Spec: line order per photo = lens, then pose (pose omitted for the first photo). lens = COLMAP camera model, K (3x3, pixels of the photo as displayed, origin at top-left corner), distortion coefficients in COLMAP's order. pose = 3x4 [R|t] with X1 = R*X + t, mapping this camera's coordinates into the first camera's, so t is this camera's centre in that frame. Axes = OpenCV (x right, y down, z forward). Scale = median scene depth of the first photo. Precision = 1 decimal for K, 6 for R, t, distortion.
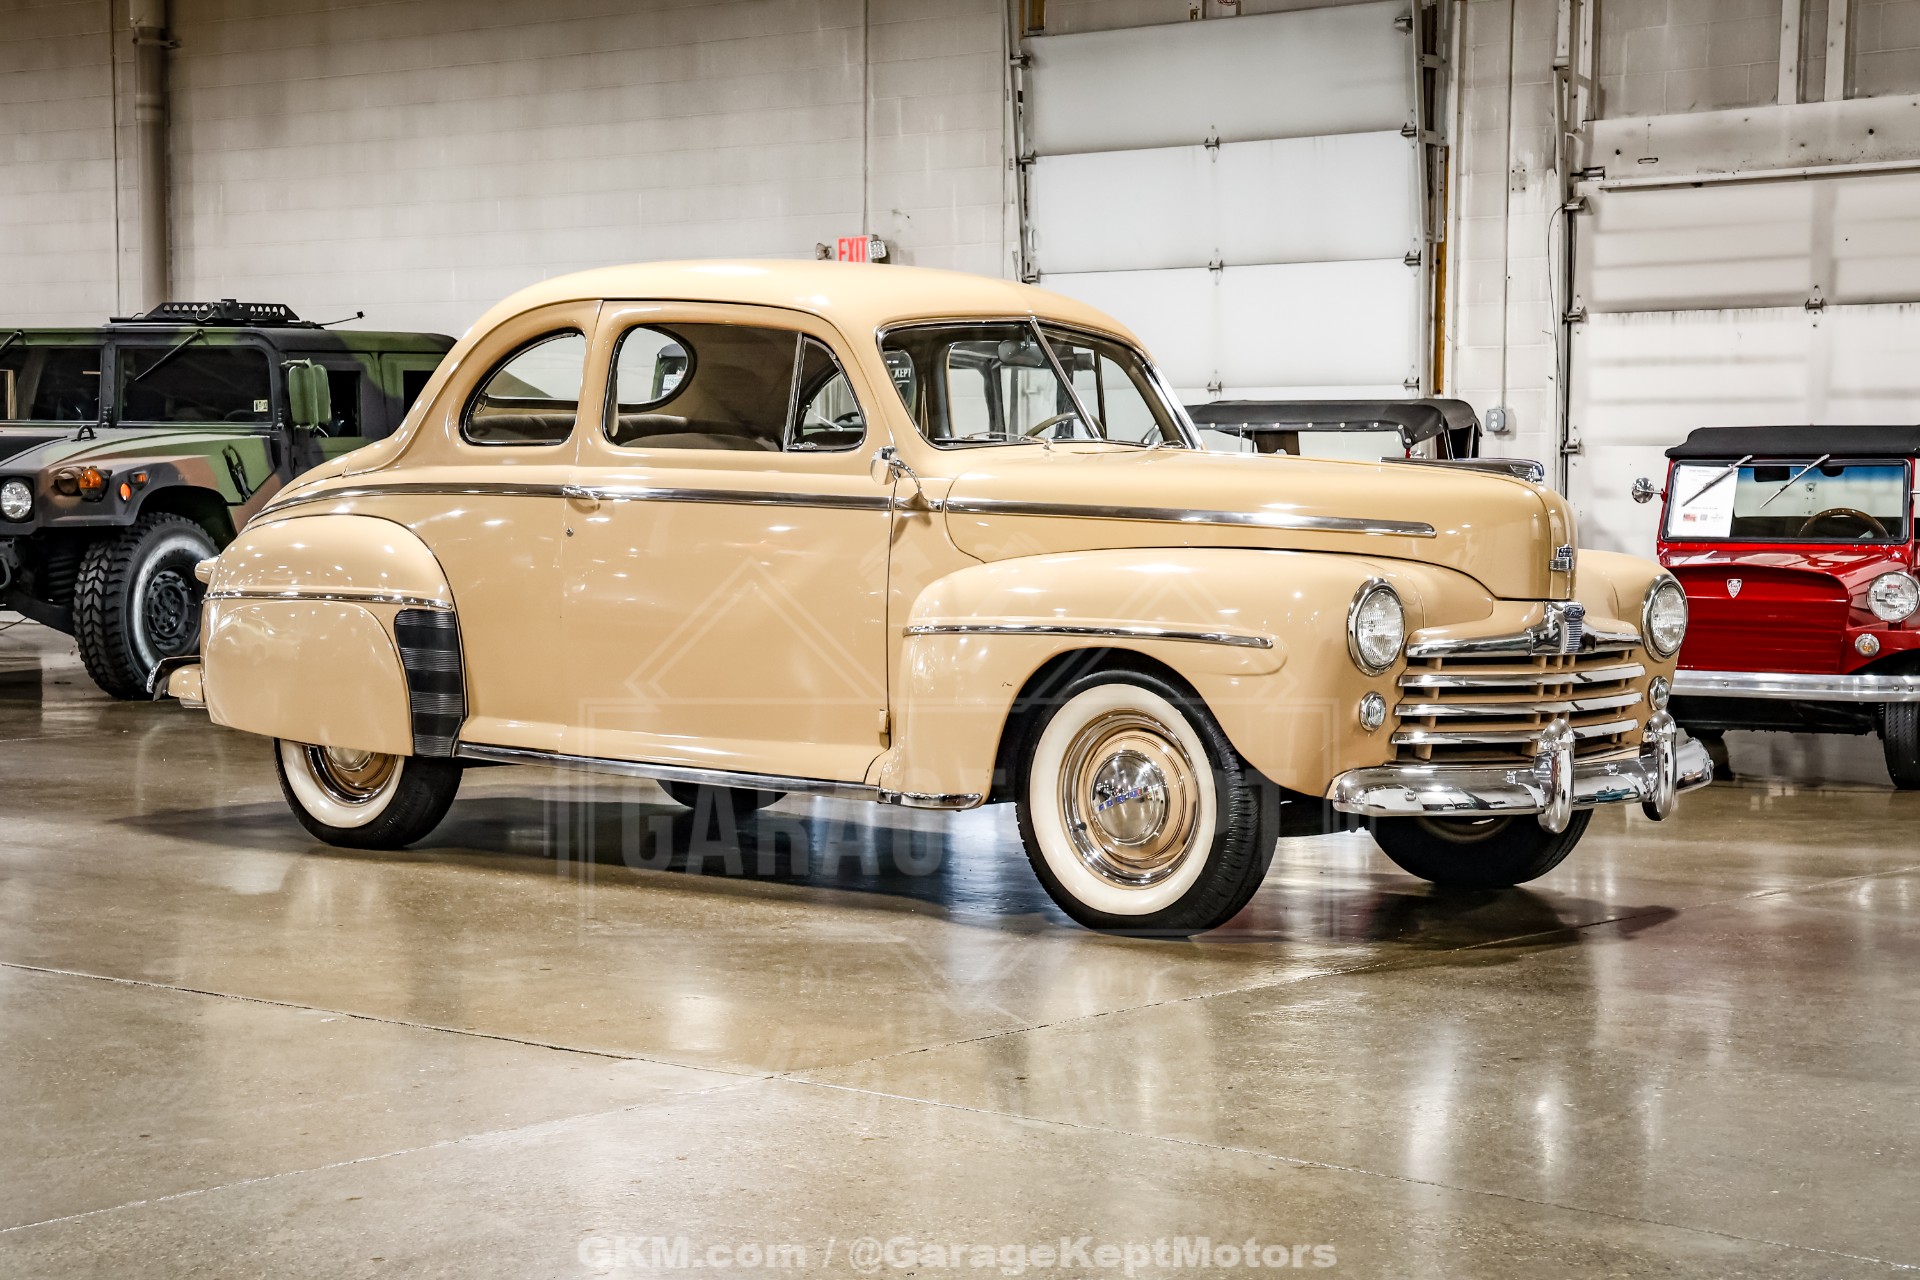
lens RADIAL K [[4140.1, 0, 952.2], [0, 4140.1, 649.1], [0, 0, 1]] dist [0.430429, 0.000000]
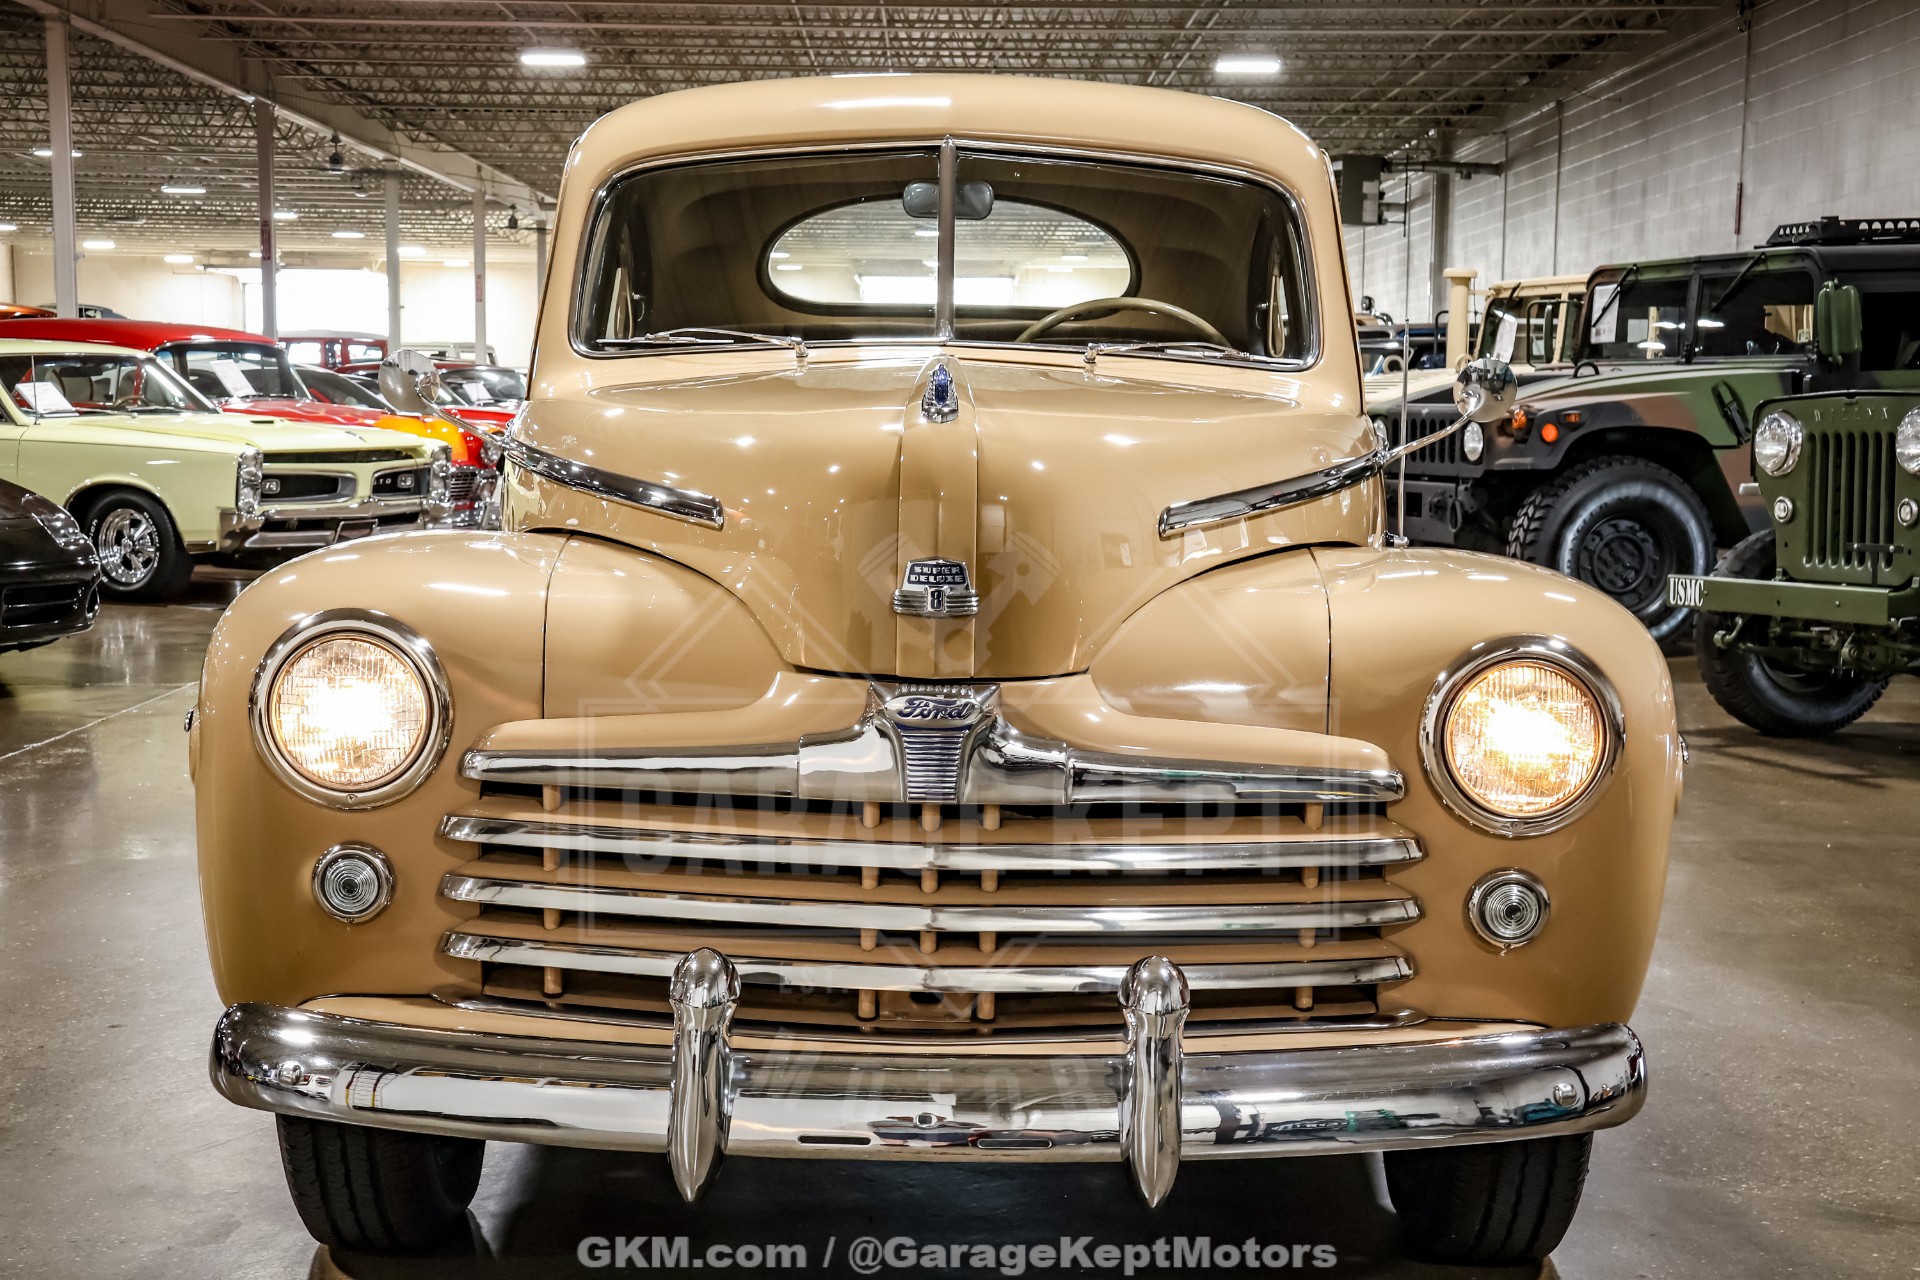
lens RADIAL K [[3052.8, 0, 1034.0], [0, 3052.8, 587.8], [0, 0, 1]] dist [0.187470, 0.000000]
pose [[0.634010, 0.053105, -0.771499, 0.370466], [-0.043887, 0.998502, 0.032665, -0.030051], [0.772078, 0.013148, 0.635391, 0.730470]]
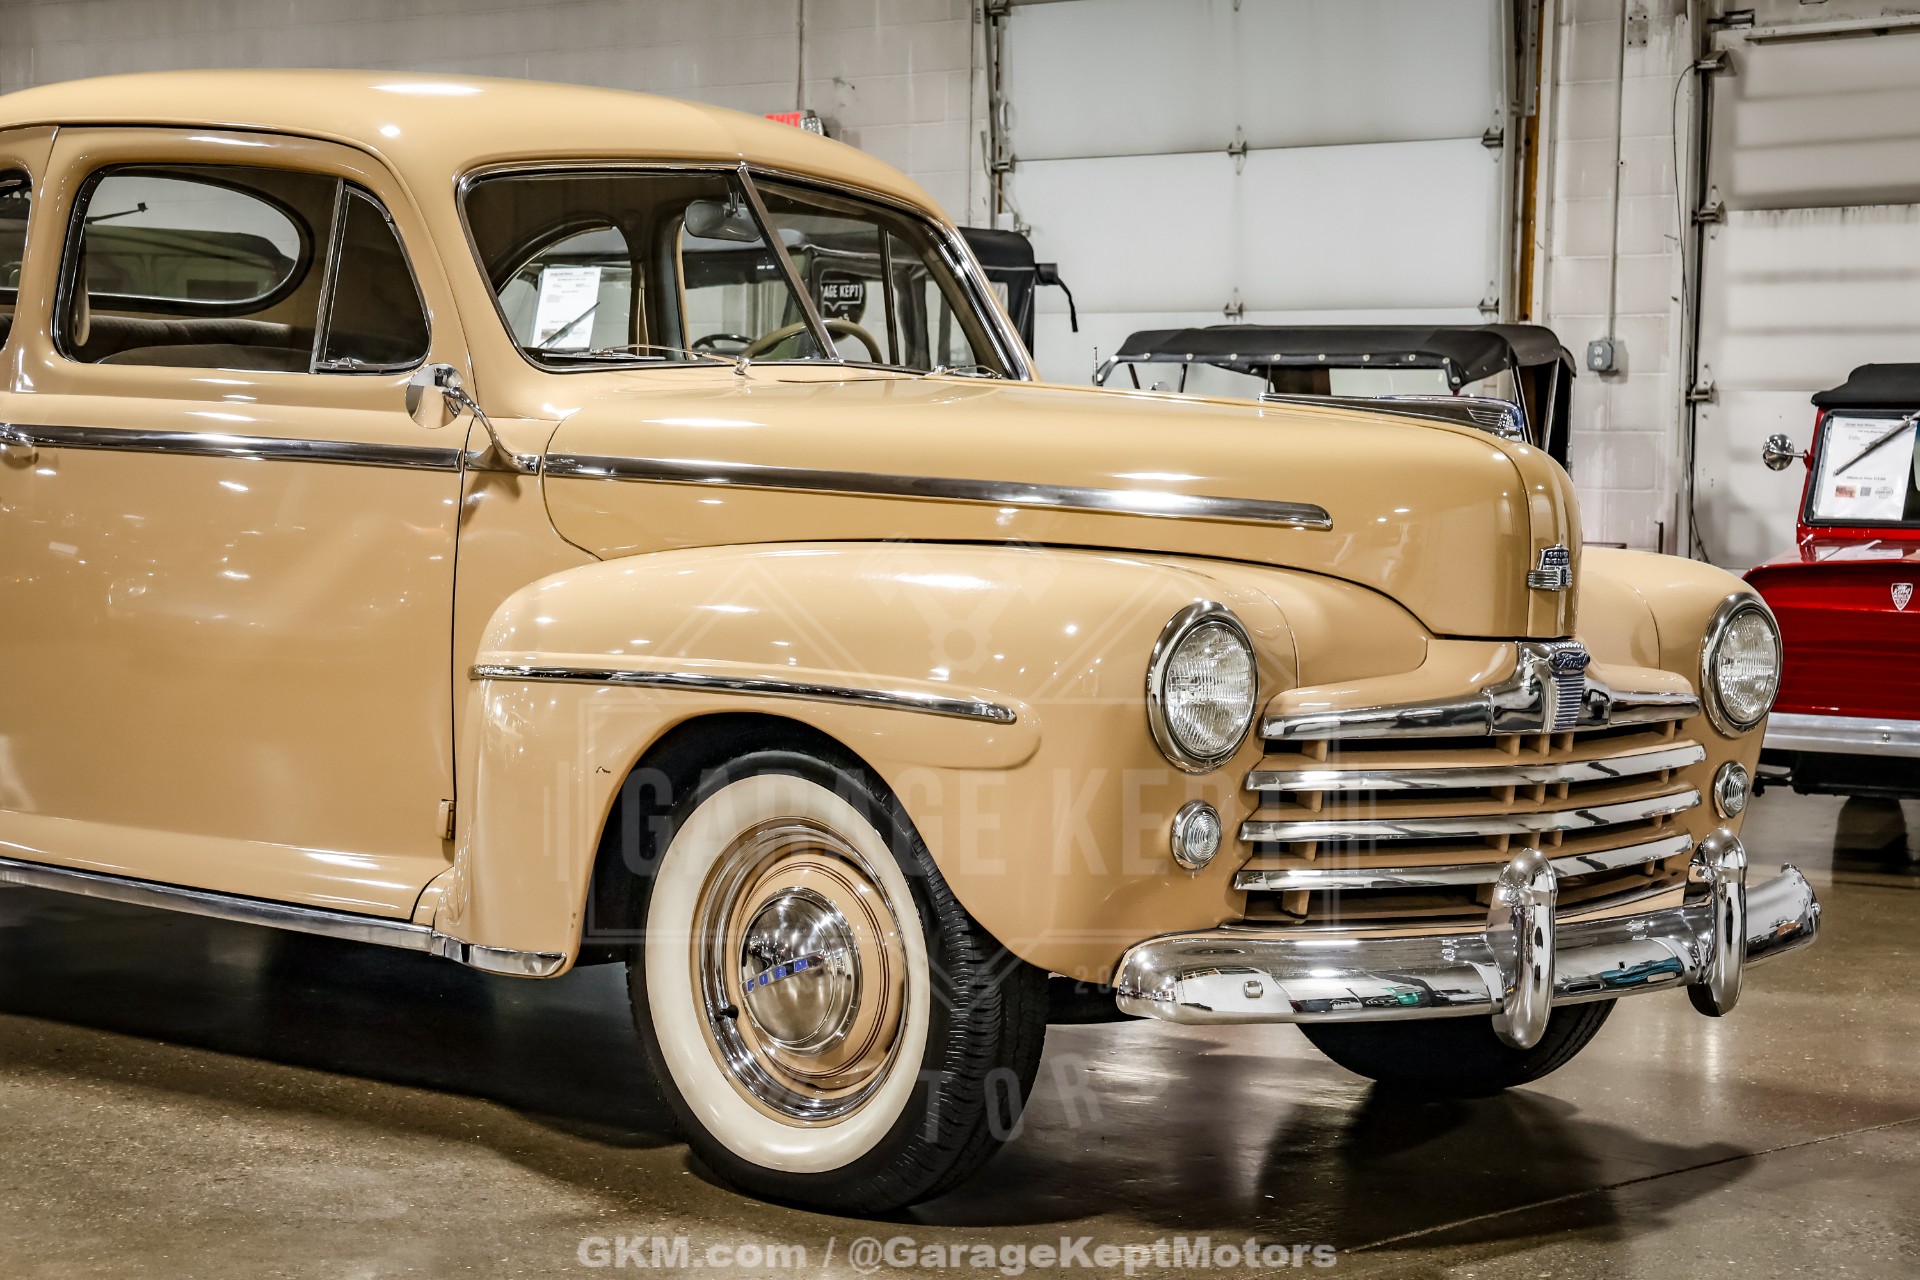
lens RADIAL K [[4140.1, 0, 962.7], [0, 4140.1, 647.0], [0, 0, 1]] dist [0.430429, 0.000000]
pose [[0.998454, 0.013070, -0.054028, 0.087264], [-0.012514, 0.999865, 0.010613, -0.014437], [0.054160, -0.009920, 0.998483, 0.376164]]
